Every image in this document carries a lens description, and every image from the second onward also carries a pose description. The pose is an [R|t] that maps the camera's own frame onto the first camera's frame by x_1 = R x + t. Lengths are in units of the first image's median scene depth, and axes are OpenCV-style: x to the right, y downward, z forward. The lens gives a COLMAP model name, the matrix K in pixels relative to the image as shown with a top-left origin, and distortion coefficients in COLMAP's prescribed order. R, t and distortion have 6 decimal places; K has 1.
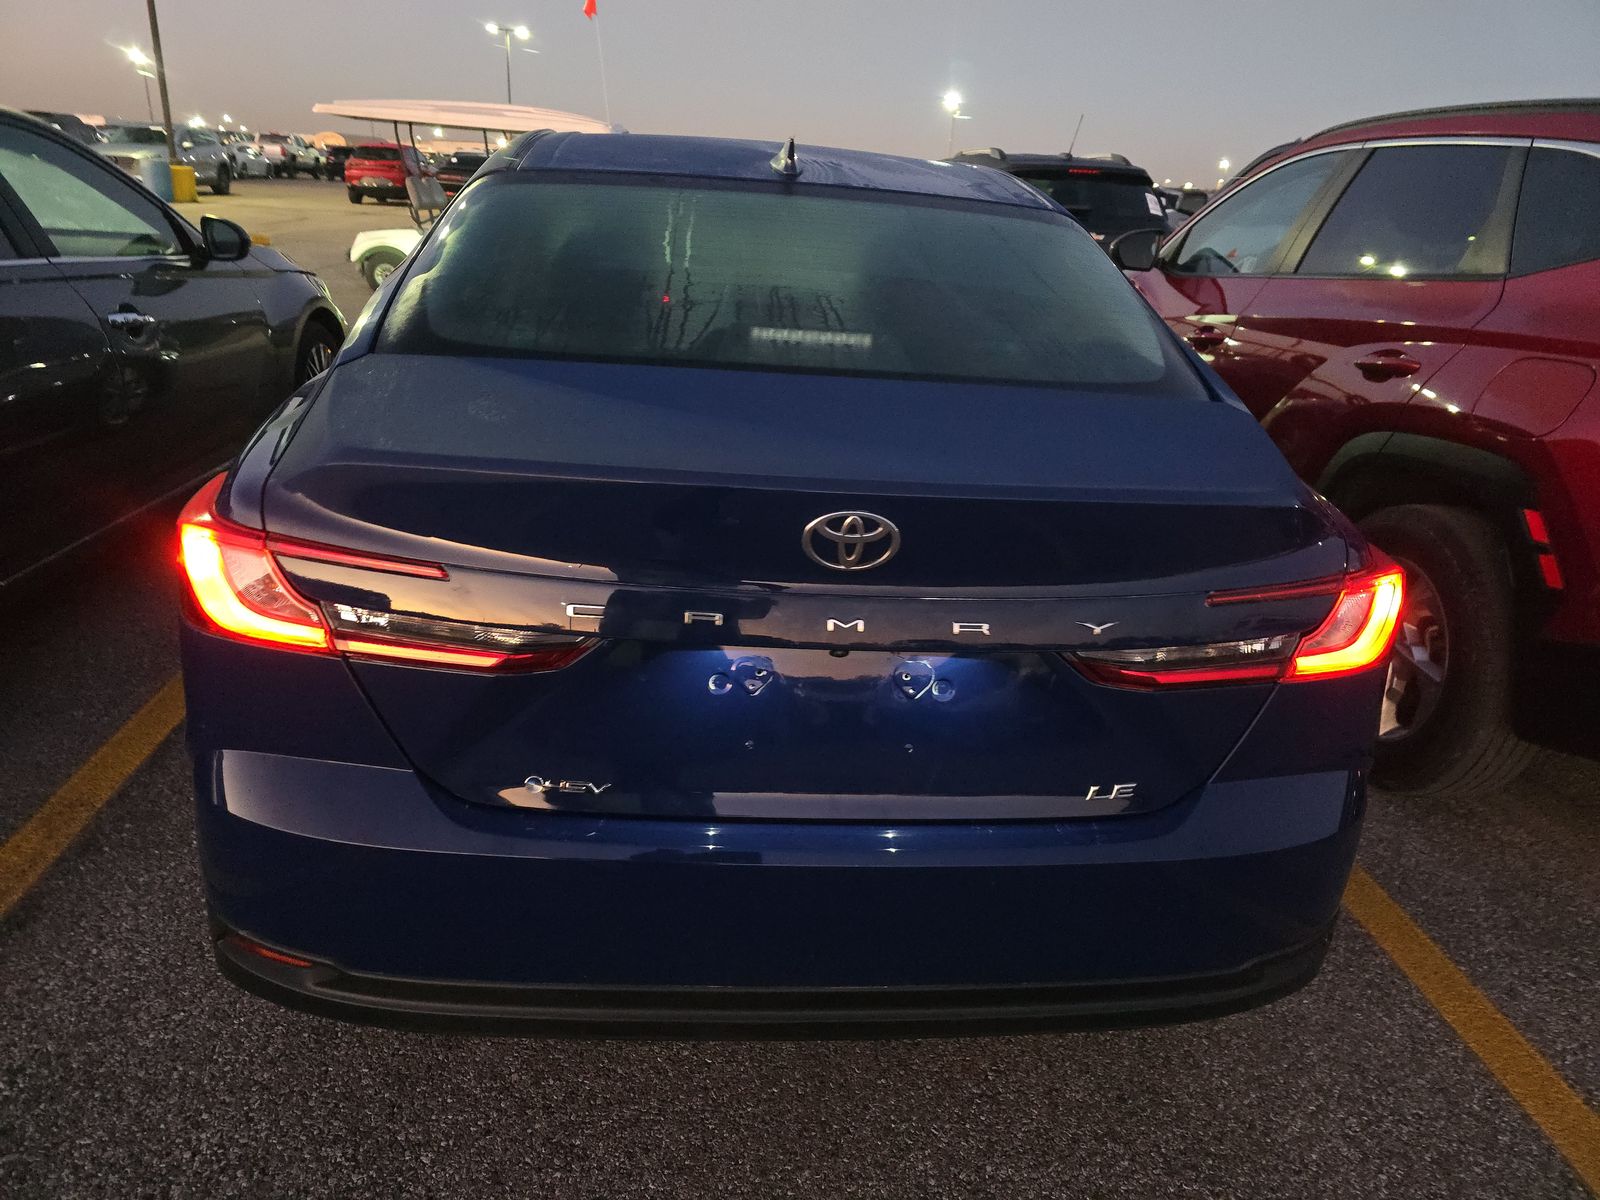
lens RADIAL K [[1095.2, 0, 800.0], [0, 1095.2, 600.0], [0, 0, 1]] dist [0.026415, -0.003409]
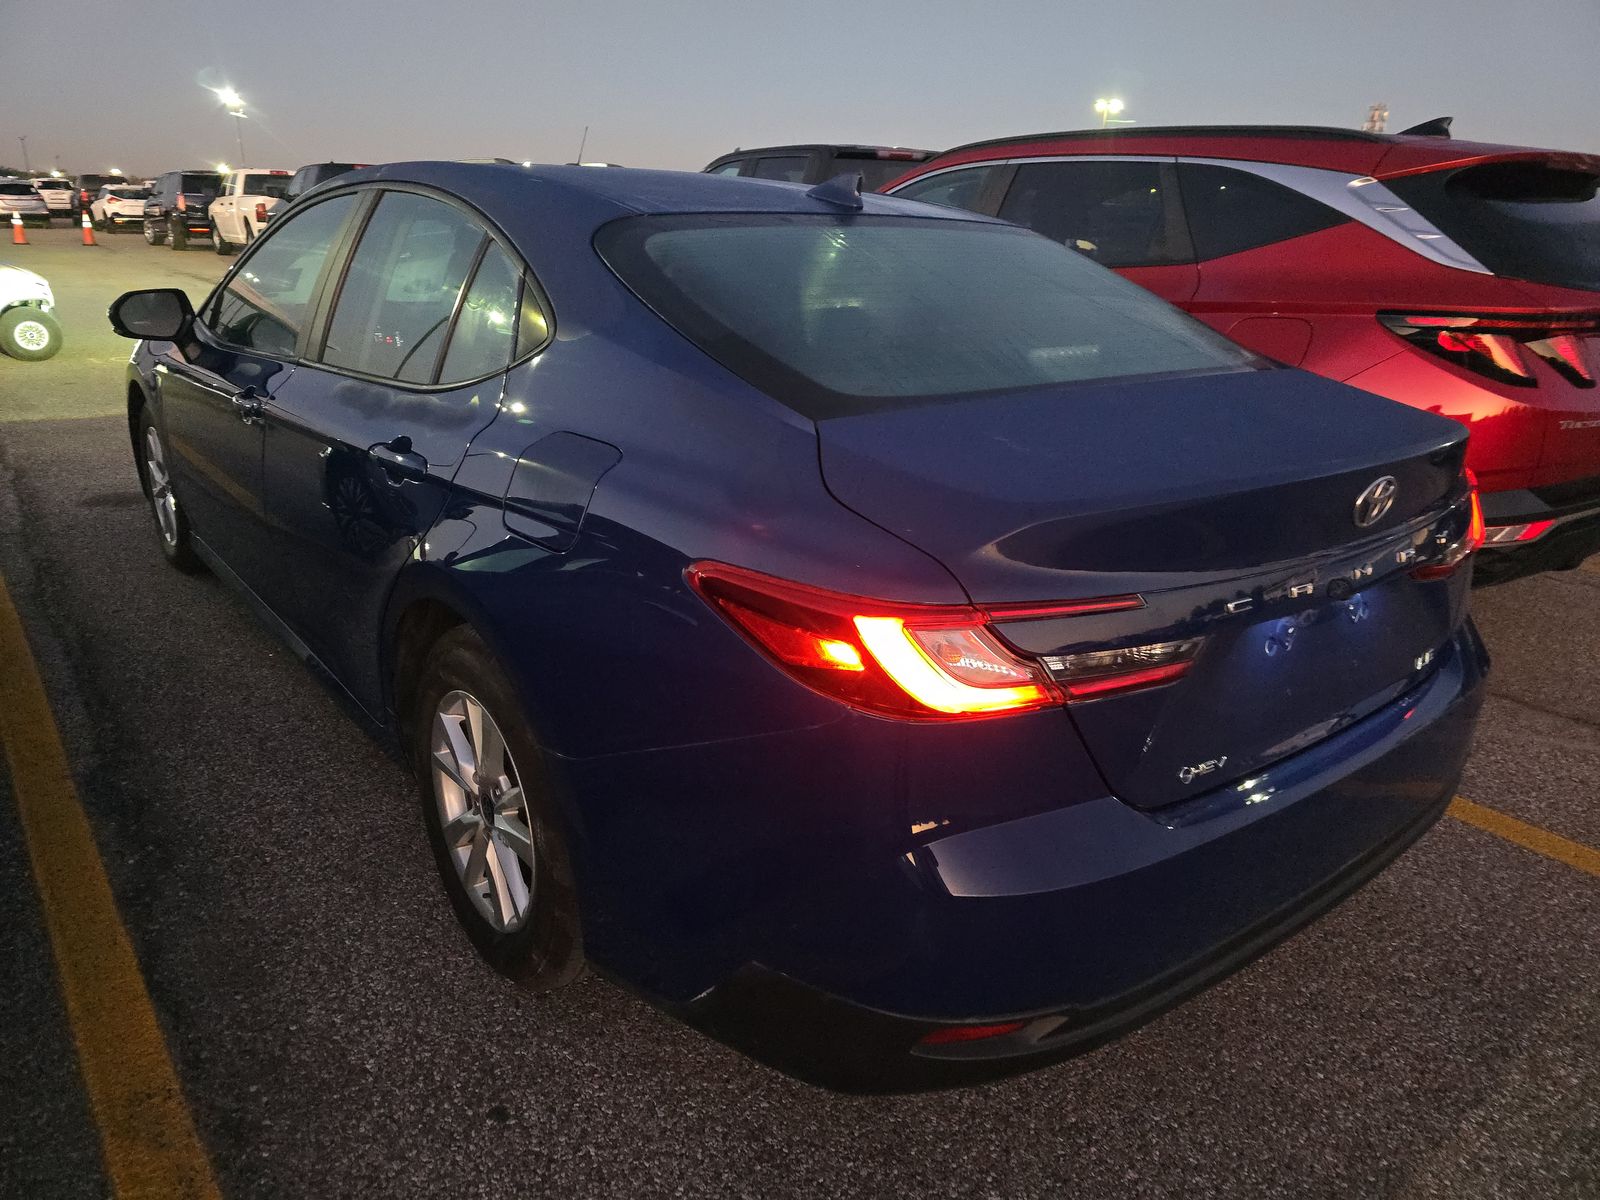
lens RADIAL K [[1093.8, 0, 800.0], [0, 1093.8, 600.0], [0, 0, 1]] dist [0.002865, 0.000344]
pose [[0.834446, -0.224950, 0.503089, -0.728222], [0.224098, 0.972518, 0.063150, -0.108678], [-0.503469, 0.060045, 0.861925, 0.161306]]
